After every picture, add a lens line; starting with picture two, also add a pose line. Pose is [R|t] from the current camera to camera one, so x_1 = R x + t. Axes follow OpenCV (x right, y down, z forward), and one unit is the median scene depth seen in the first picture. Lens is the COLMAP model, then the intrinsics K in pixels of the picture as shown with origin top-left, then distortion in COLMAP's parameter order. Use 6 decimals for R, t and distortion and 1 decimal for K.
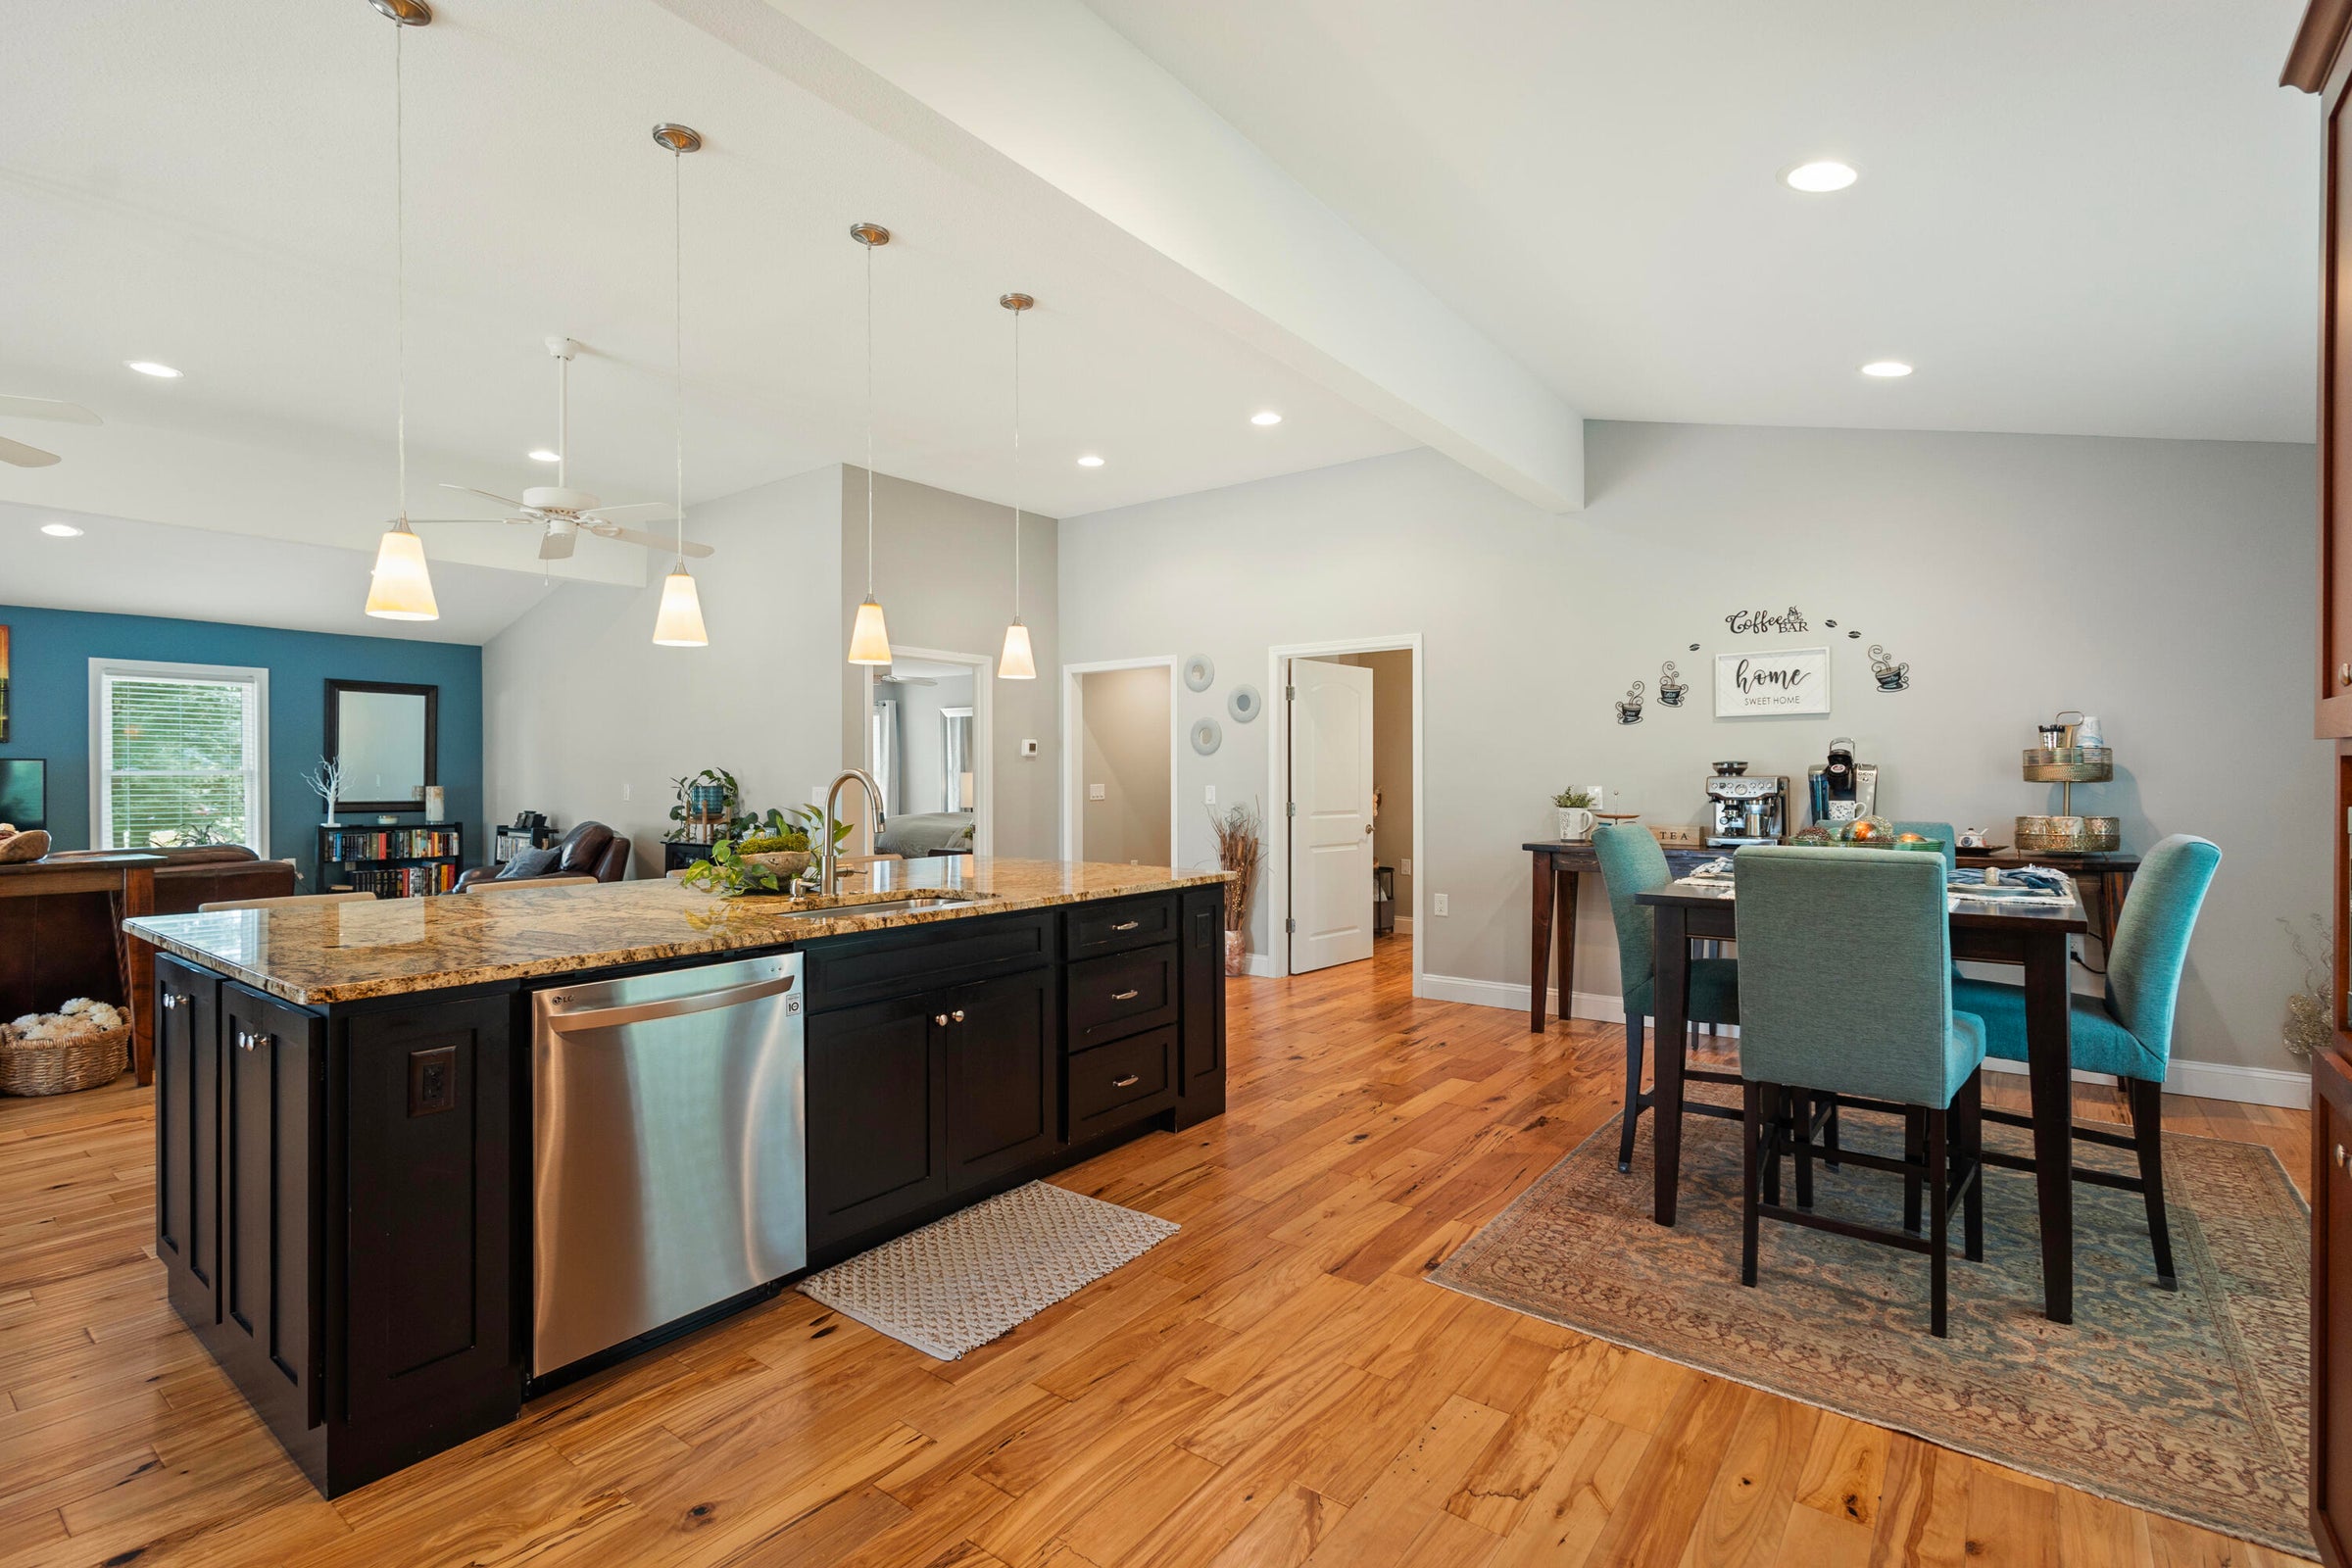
lens RADIAL K [[1089.9, 0, 1169.6], [0, 1089.9, 773.0], [0, 0, 1]] dist [0.013137, -0.002334]
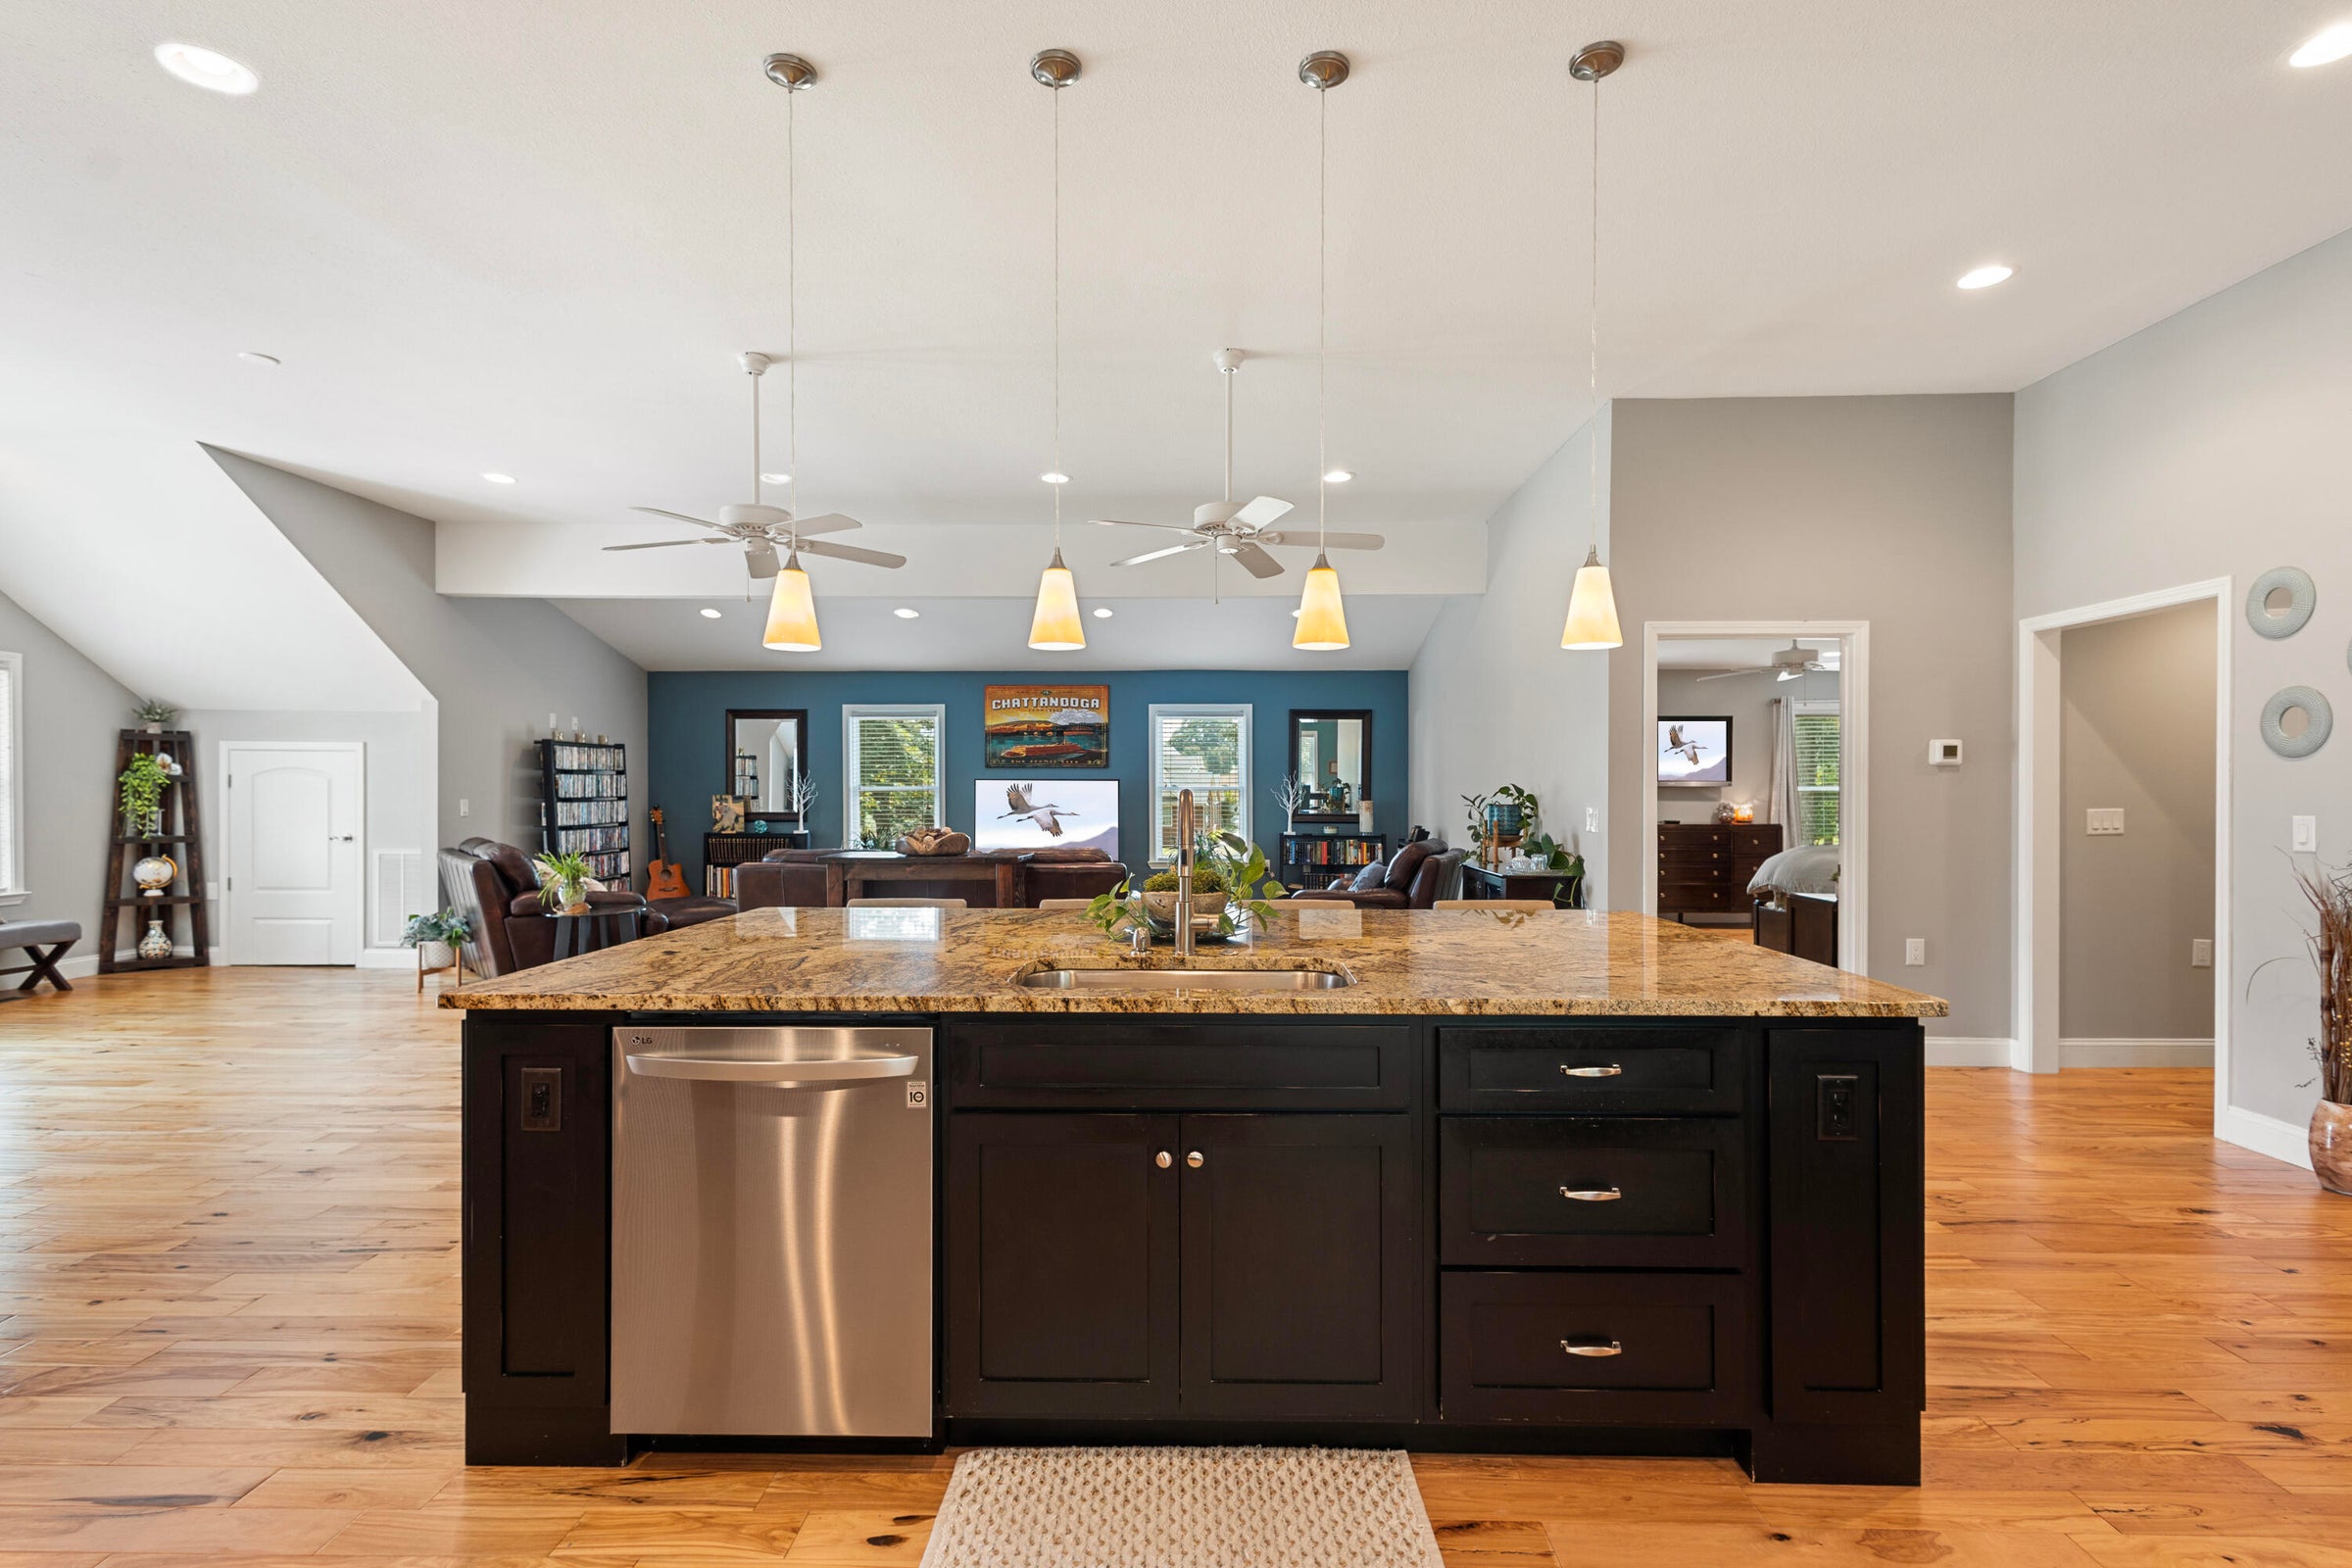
lens RADIAL K [[1089.9, 0, 1183.7], [0, 1089.9, 802.1], [0, 0, 1]] dist [0.013137, -0.002334]
pose [[0.596204, 0.010835, -0.802760, 0.195398], [0.000132, 0.999908, 0.013594, -0.003211], [0.802833, -0.008210, 0.596147, 0.346422]]
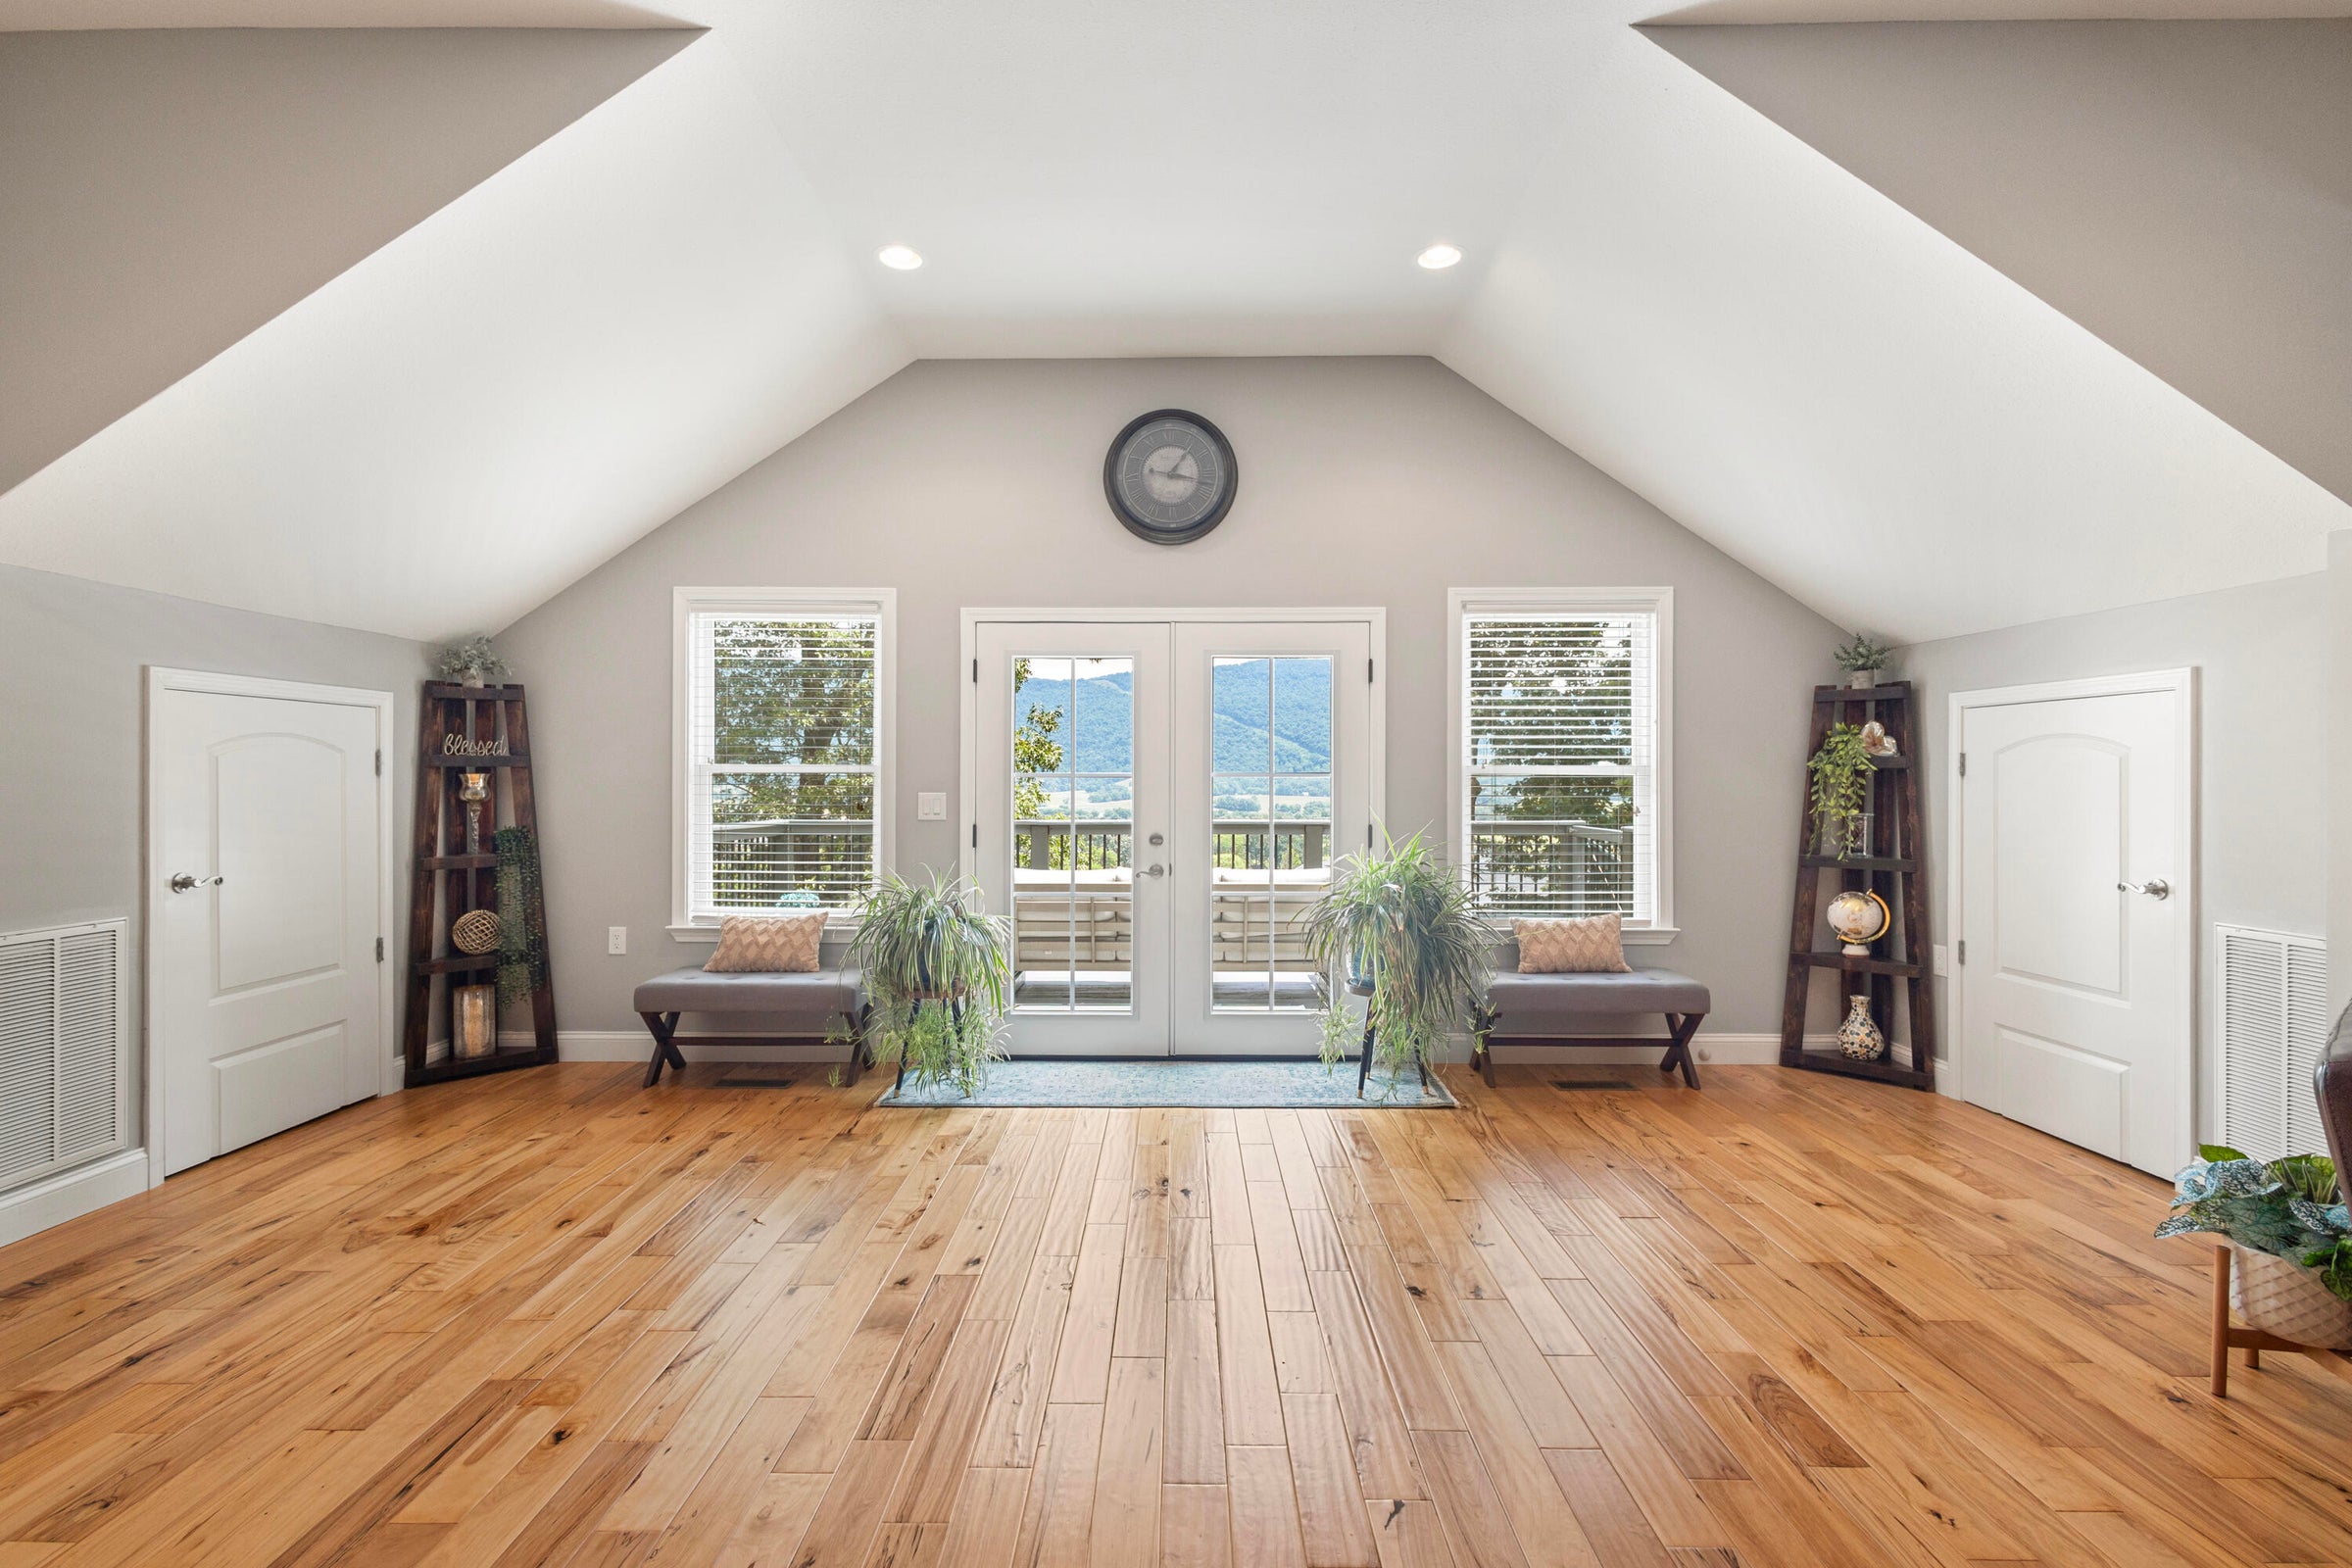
lens RADIAL K [[1089.9, 0, 1165.0], [0, 1089.9, 790.1], [0, 0, 1]] dist [0.013137, -0.002334]
pose [[-0.797740, 0.001706, -0.602999, -0.838667], [0.000116, 0.999996, 0.002676, 0.004990], [0.603001, 0.002065, -0.797737, 0.492262]]
